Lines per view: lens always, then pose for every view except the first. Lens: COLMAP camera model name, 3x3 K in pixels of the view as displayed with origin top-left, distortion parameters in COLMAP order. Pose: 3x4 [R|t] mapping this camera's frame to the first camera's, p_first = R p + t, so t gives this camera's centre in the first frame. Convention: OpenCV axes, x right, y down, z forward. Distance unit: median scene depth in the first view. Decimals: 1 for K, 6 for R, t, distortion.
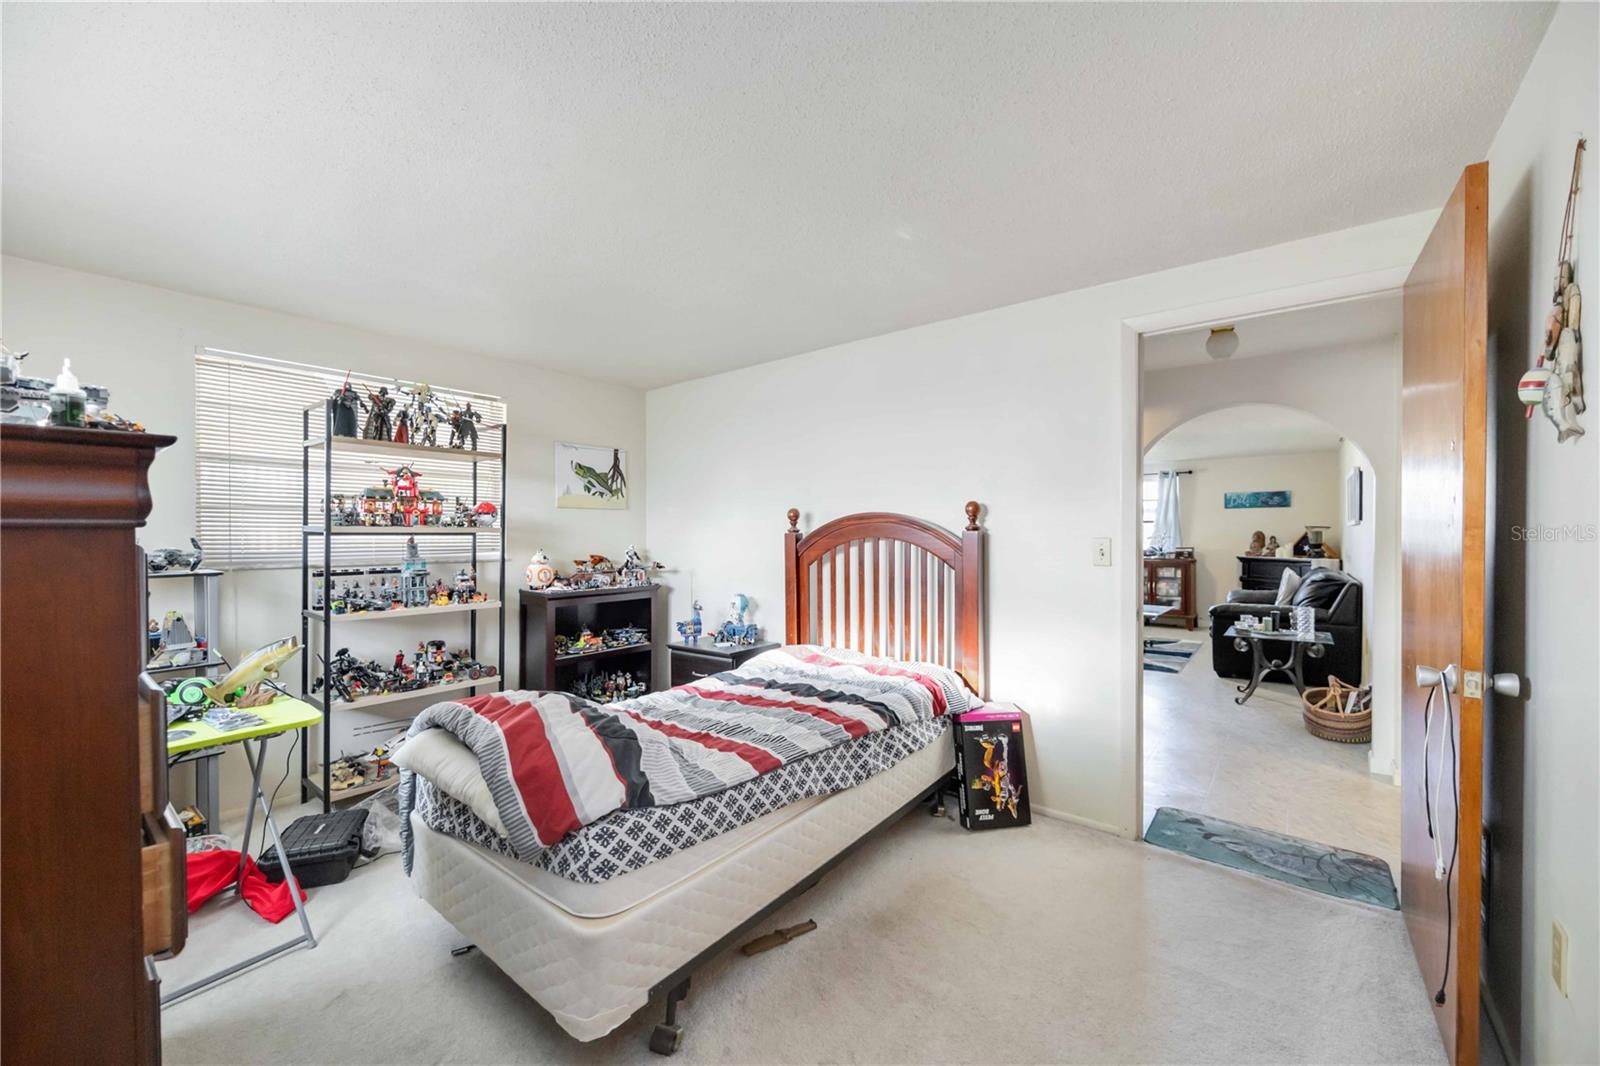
lens RADIAL K [[619.4, 0, 806.1], [0, 619.4, 538.2], [0, 0, 1]] dist [-0.001551, -0.000051]
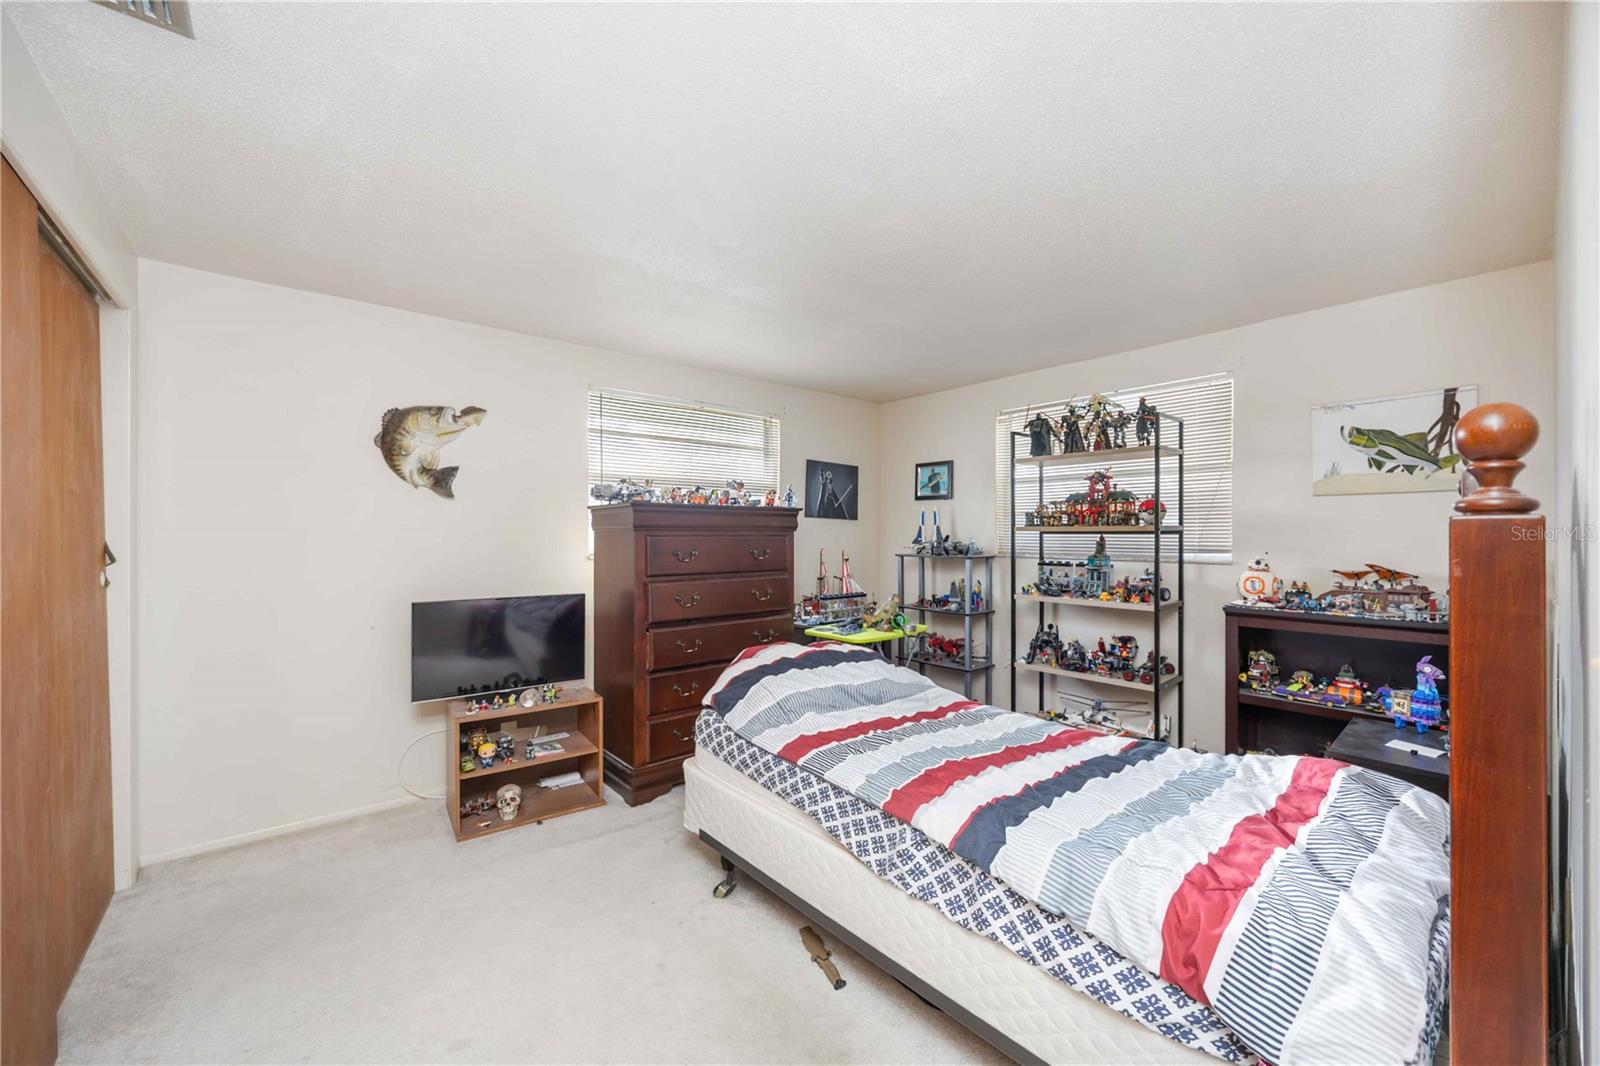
lens RADIAL K [[619.4, 0, 797.1], [0, 619.4, 534.0], [0, 0, 1]] dist [-0.001551, -0.000051]
pose [[-0.211224, 0.002113, -0.977435, 0.518053], [-0.004575, 0.999985, 0.003151, -0.005247], [0.977427, 0.005137, -0.211211, 0.669359]]
